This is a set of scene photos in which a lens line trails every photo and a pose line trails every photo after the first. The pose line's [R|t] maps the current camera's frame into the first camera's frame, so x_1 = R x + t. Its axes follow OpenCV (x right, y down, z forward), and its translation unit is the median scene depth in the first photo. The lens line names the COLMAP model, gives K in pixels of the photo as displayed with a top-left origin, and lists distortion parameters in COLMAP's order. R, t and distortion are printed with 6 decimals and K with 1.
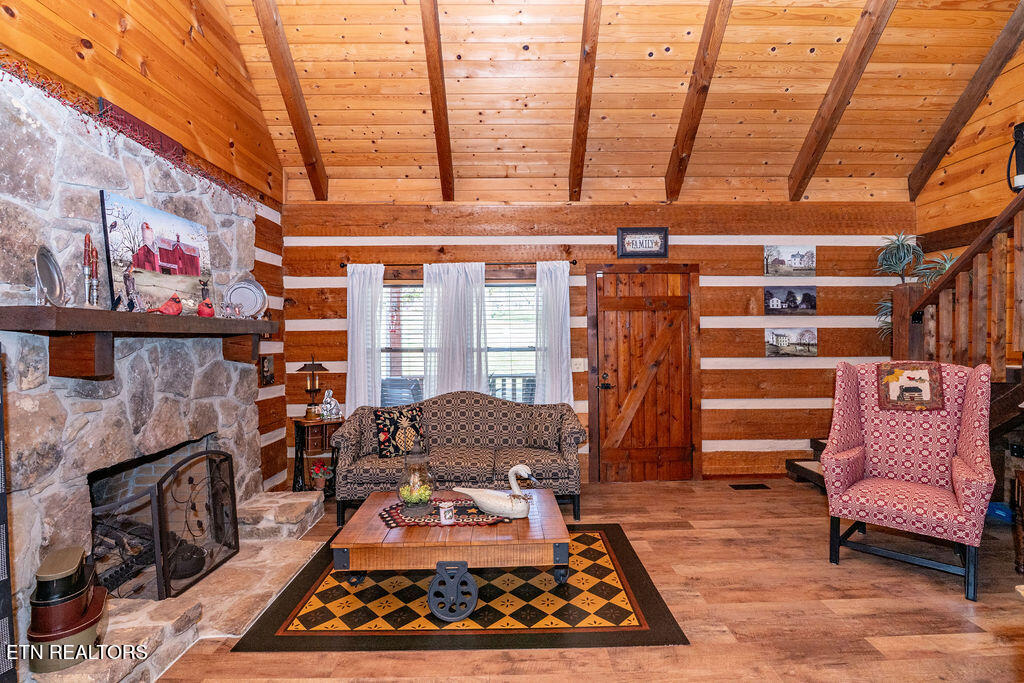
lens RADIAL K [[481.0, 0, 520.0], [0, 481.0, 341.6], [0, 0, 1]] dist [0.015229, -0.004842]
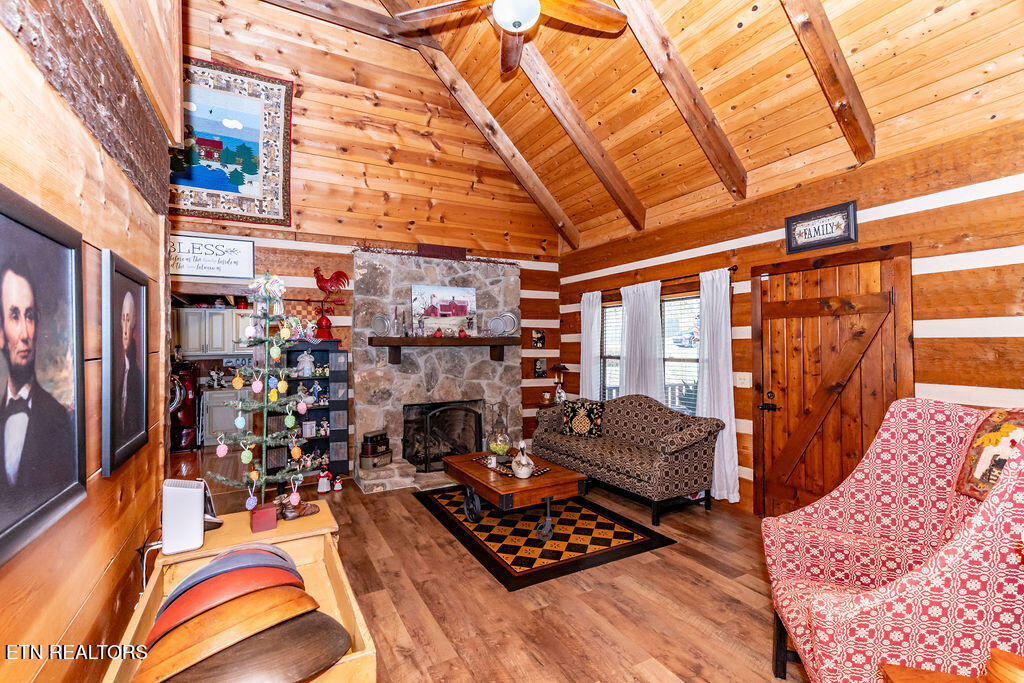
lens RADIAL K [[481.0, 0, 516.6], [0, 481.0, 345.1], [0, 0, 1]] dist [0.015229, -0.004842]
pose [[0.448465, 0.006120, -0.893779, 0.780201], [-0.007249, 0.999969, 0.003210, -0.017799], [0.893771, 0.005039, 0.448496, 0.225317]]
